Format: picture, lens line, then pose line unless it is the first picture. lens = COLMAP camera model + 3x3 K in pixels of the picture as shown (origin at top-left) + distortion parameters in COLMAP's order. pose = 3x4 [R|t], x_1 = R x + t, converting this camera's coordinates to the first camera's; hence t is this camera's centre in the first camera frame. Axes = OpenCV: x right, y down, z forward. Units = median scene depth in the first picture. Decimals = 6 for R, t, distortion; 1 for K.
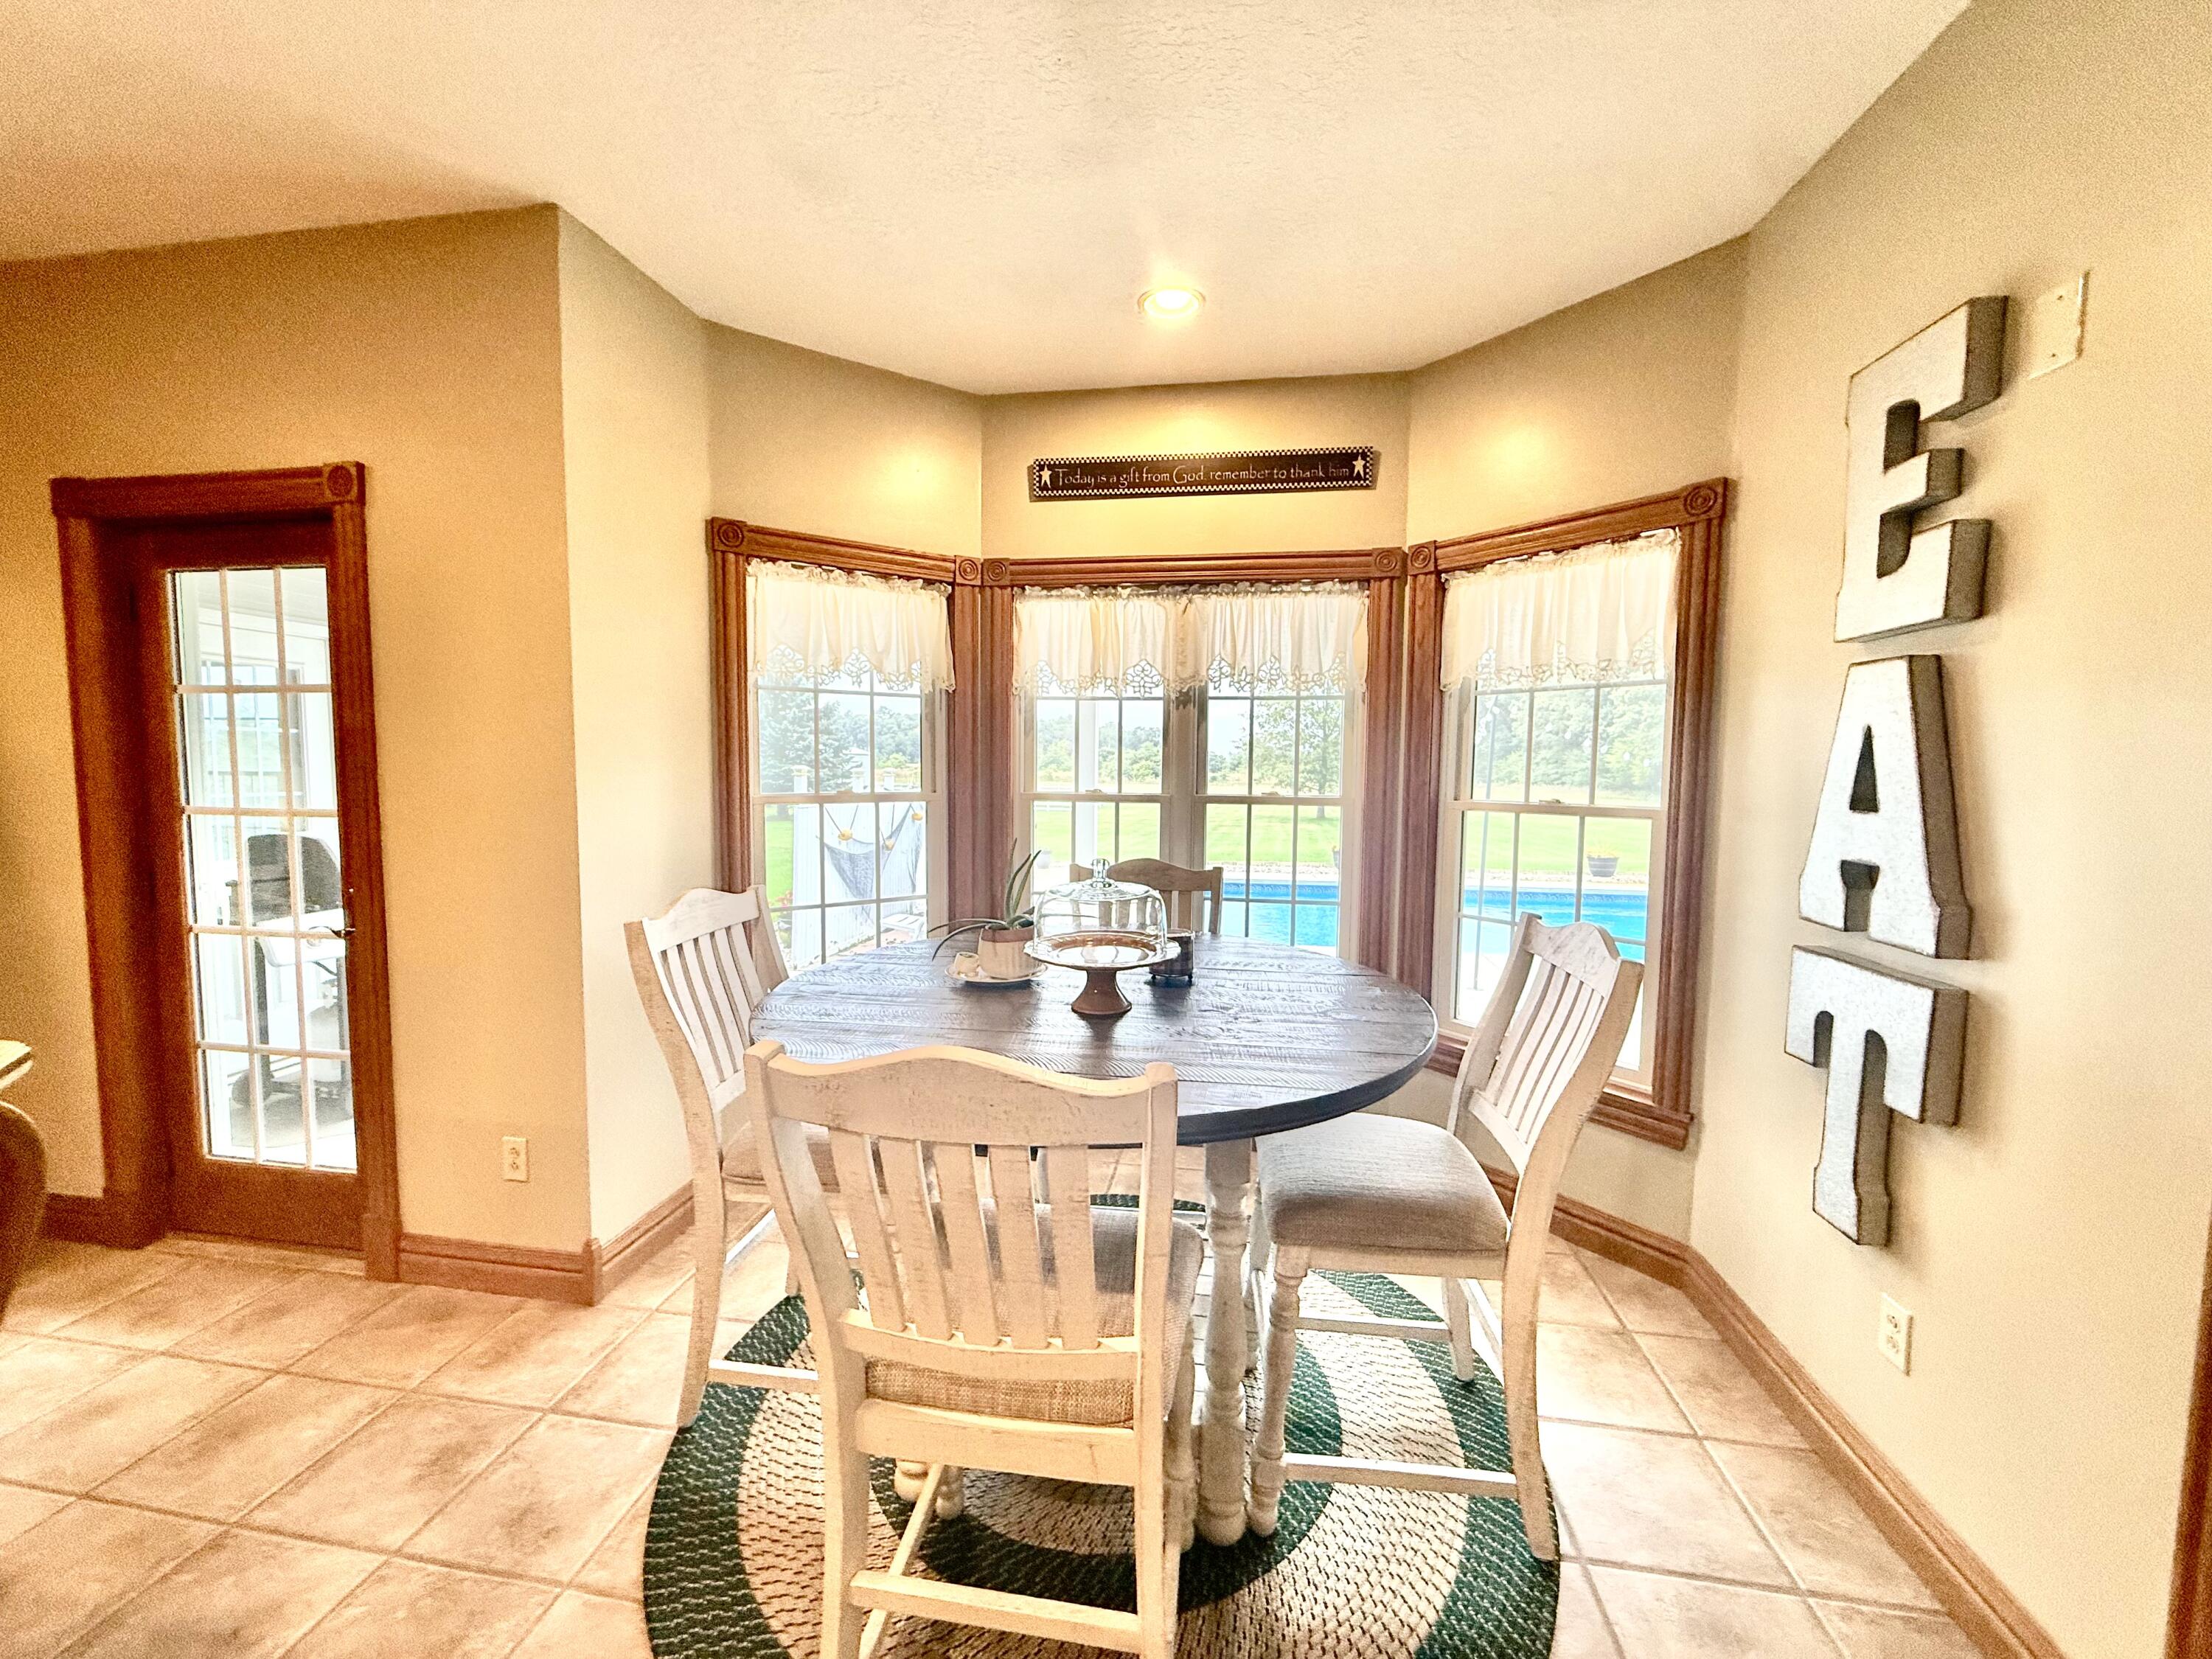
lens RADIAL K [[878.0, 0, 1106.0], [0, 878.0, 829.5], [0, 0, 1]] dist [0.011248, 0.000183]
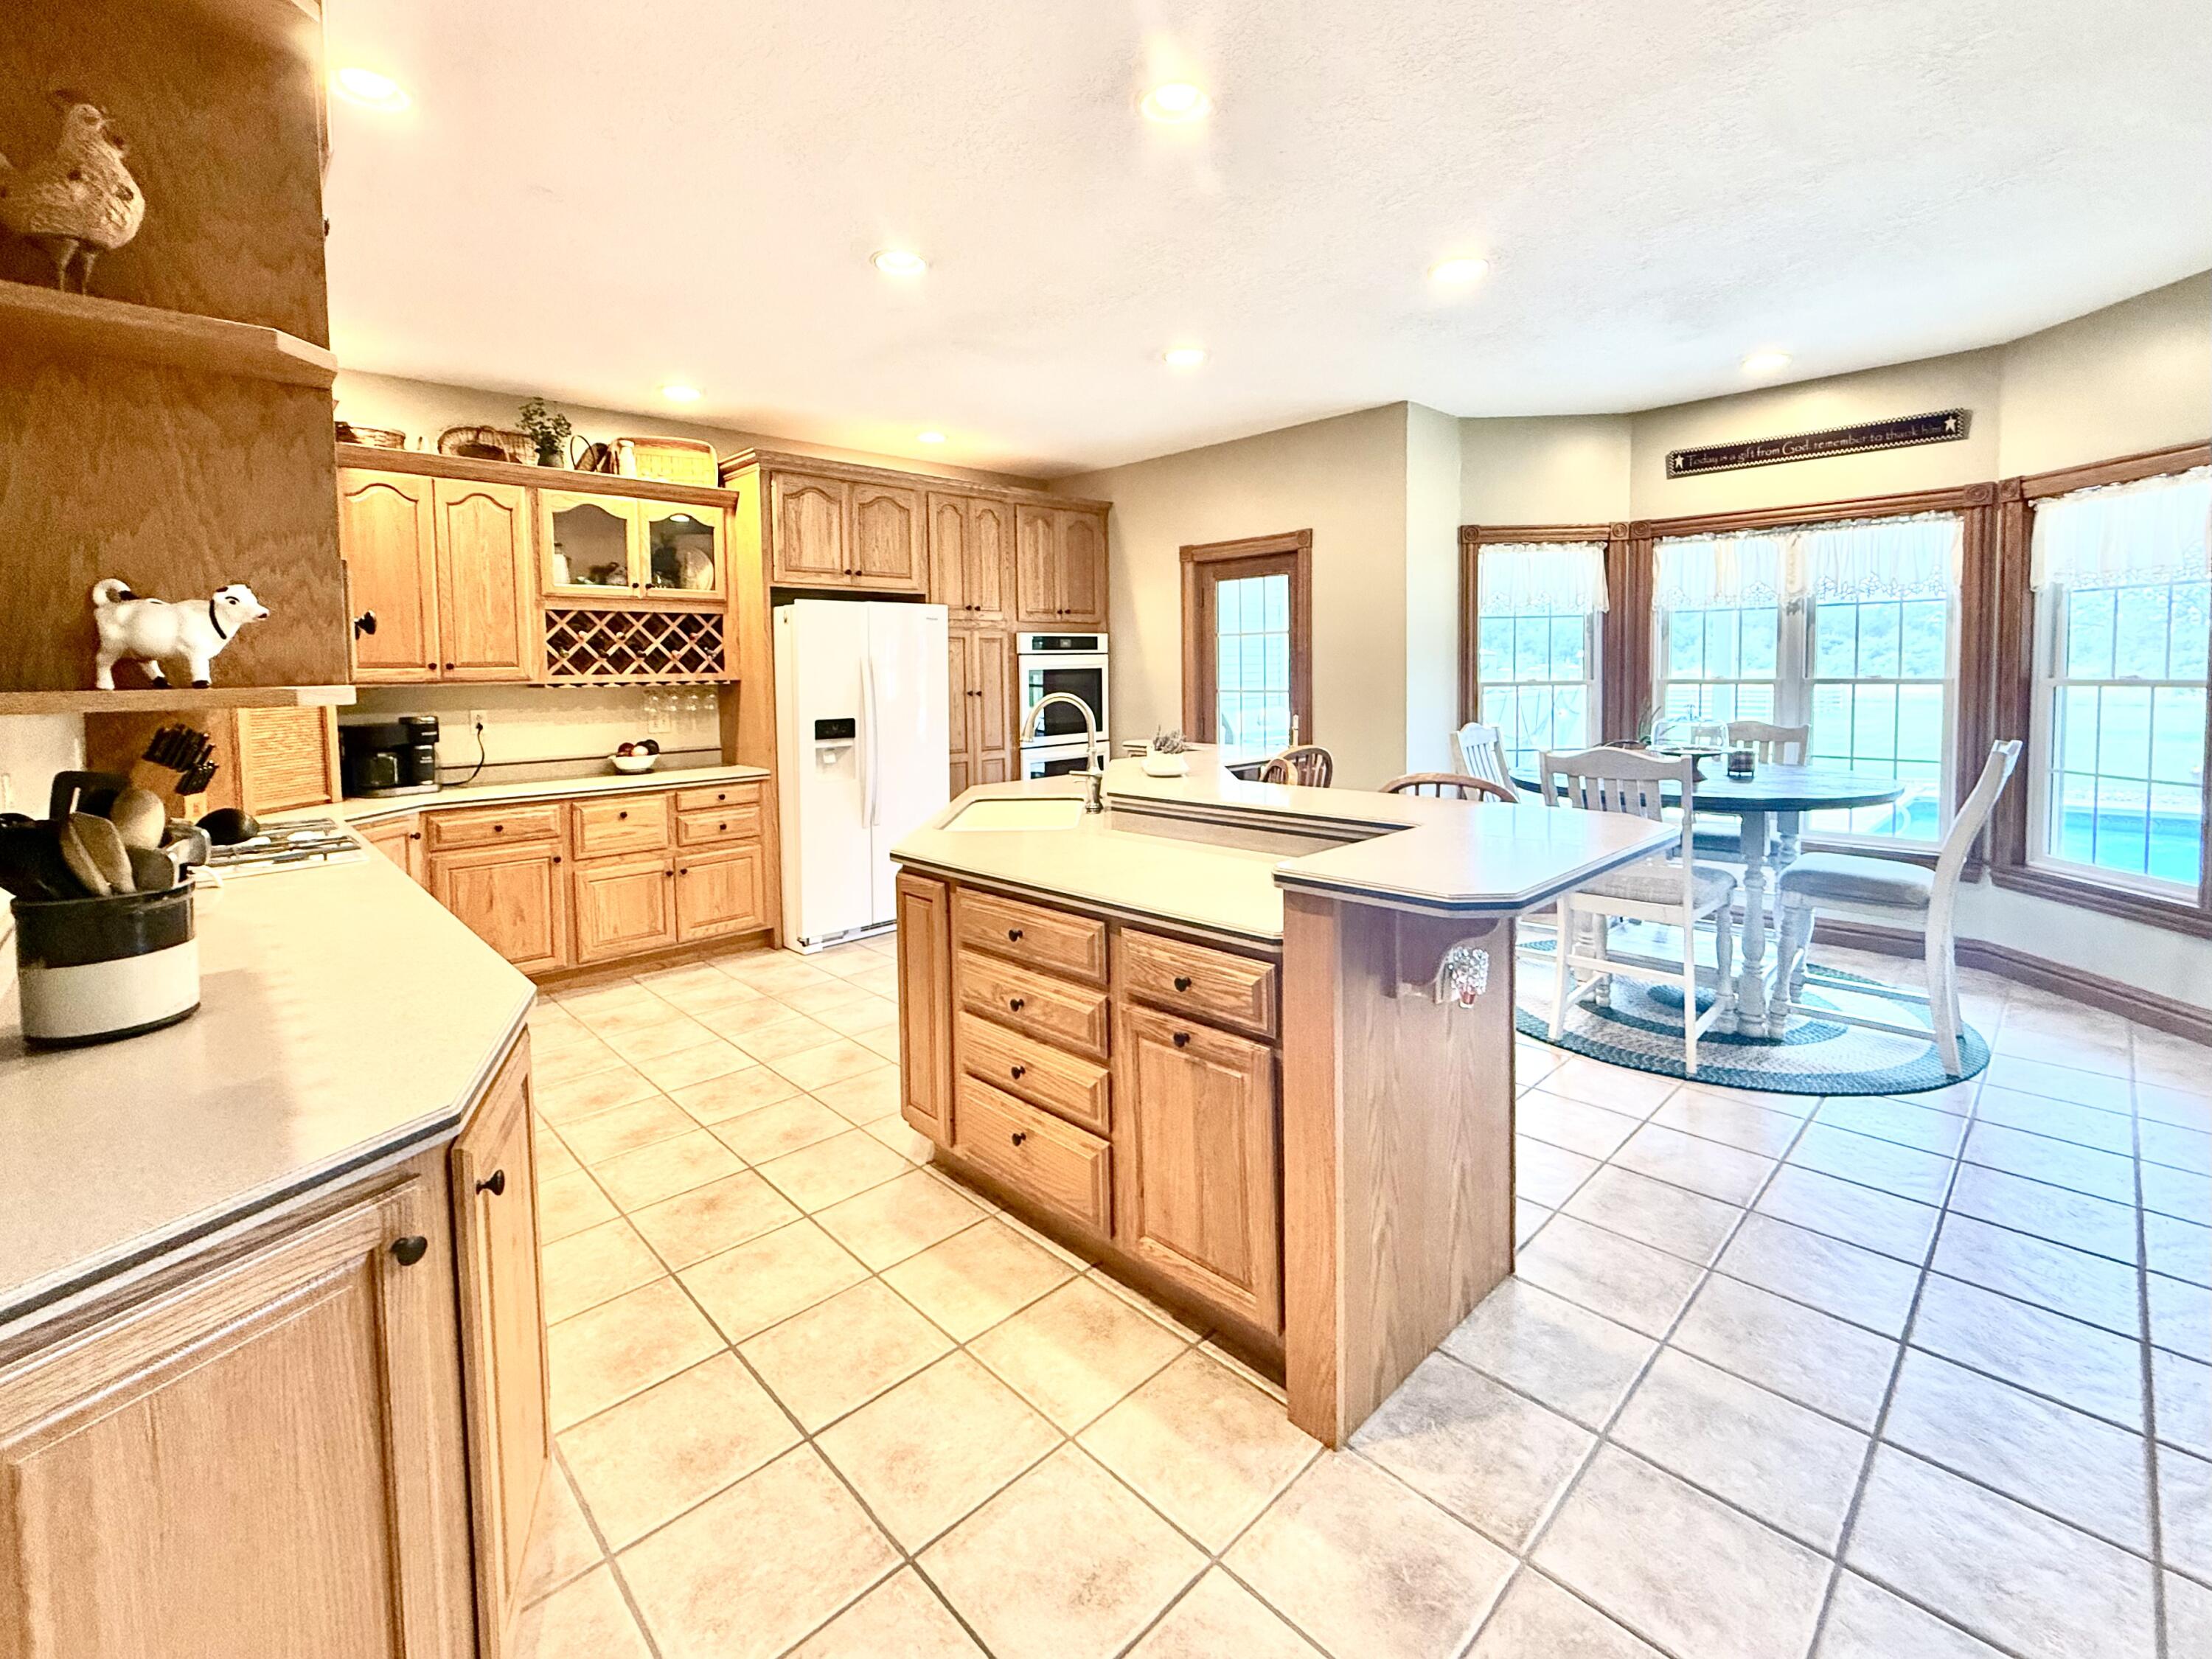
lens RADIAL K [[1011.9, 0, 1109.3], [0, 1011.9, 722.6], [0, 0, 1]] dist [-0.002599, -0.000303]
pose [[0.808588, 0.010435, -0.588283, 0.163904], [-0.021562, 0.999697, -0.011905, 0.075246], [0.587980, 0.022311, 0.808568, -0.937642]]
